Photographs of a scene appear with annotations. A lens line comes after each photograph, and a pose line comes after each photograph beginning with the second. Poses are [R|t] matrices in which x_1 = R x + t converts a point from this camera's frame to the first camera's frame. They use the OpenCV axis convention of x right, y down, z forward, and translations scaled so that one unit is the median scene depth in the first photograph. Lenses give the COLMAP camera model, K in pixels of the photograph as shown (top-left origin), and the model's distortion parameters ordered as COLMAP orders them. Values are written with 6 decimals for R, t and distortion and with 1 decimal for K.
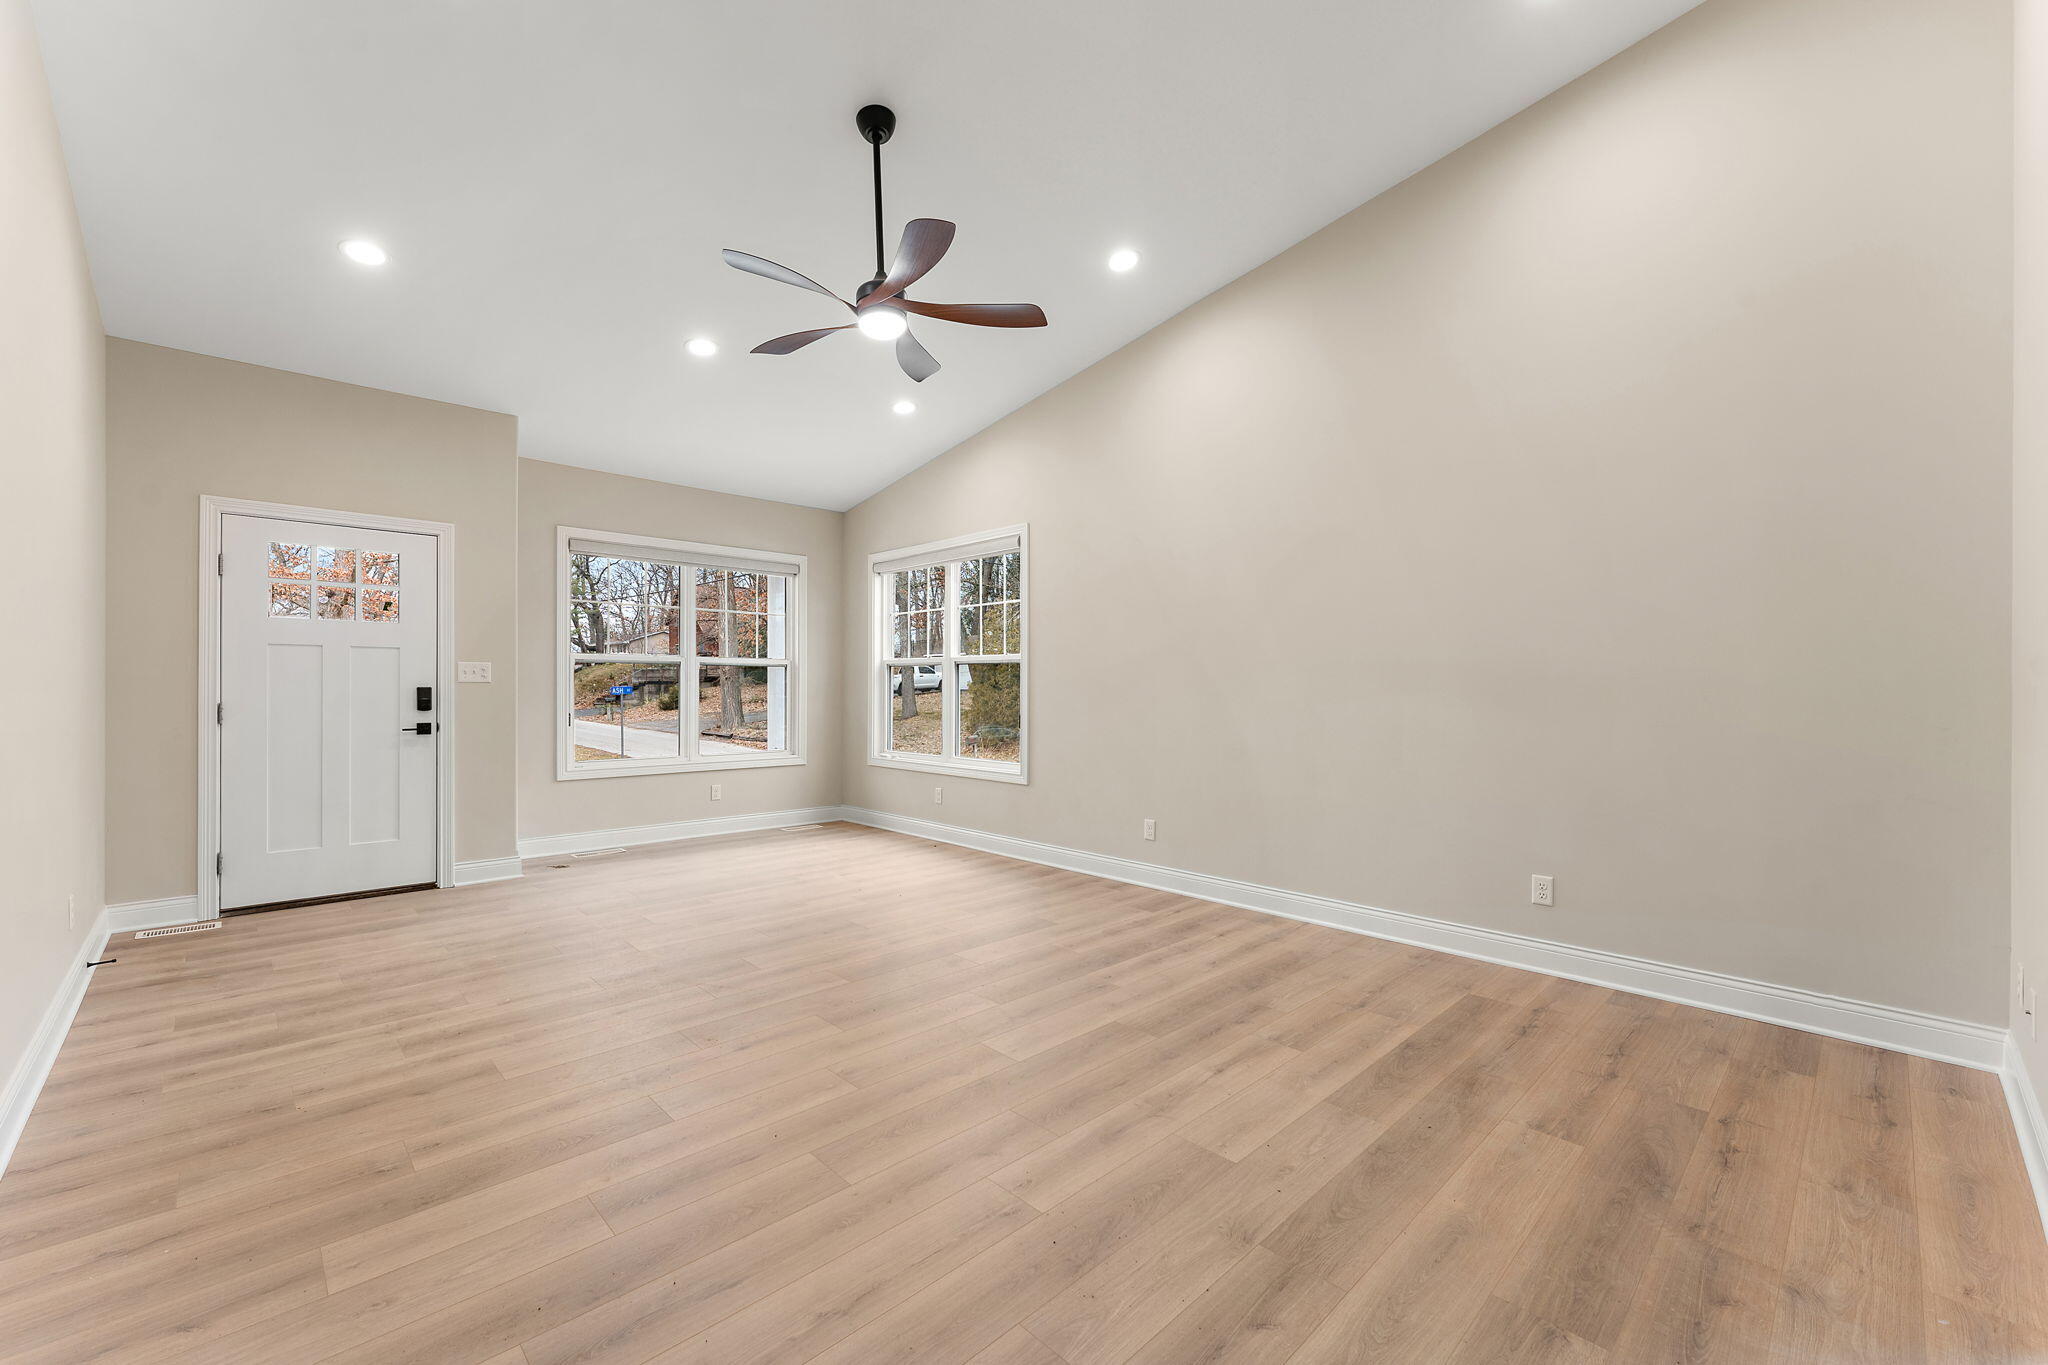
lens RADIAL K [[826.7, 0, 1010.7], [0, 826.7, 688.8], [0, 0, 1]] dist [-0.003641, -0.000328]
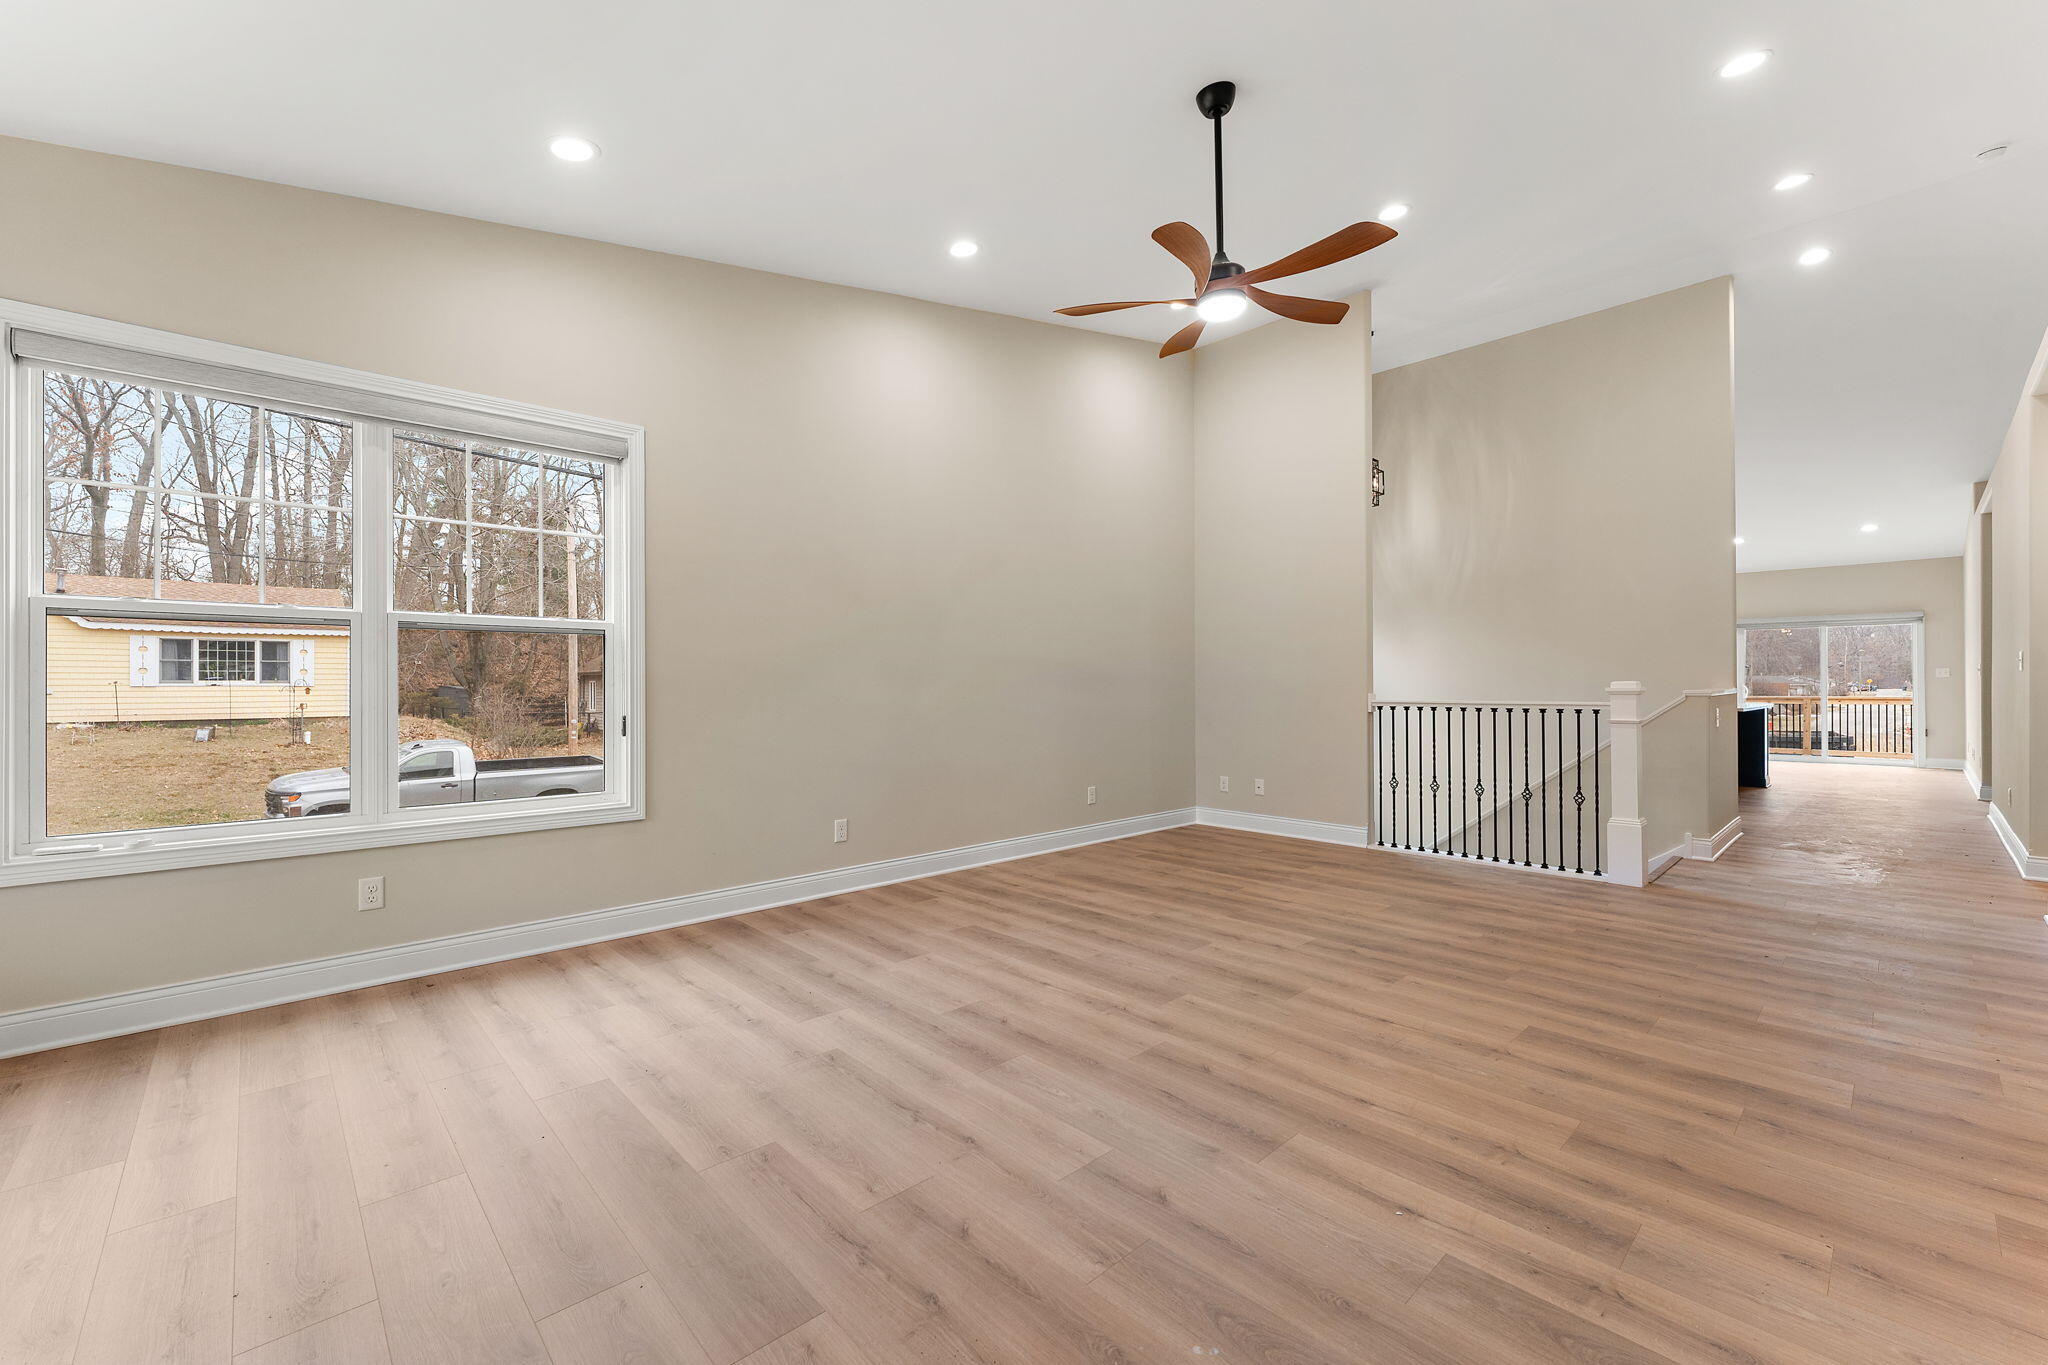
lens RADIAL K [[826.7, 0, 1010.7], [0, 826.7, 688.8], [0, 0, 1]] dist [-0.003641, -0.000328]
pose [[0.018464, 0.000392, 0.999829, -1.156075], [0.005612, 0.999984, -0.000496, 0.022520], [-0.999814, 0.005621, 0.018462, 1.233301]]
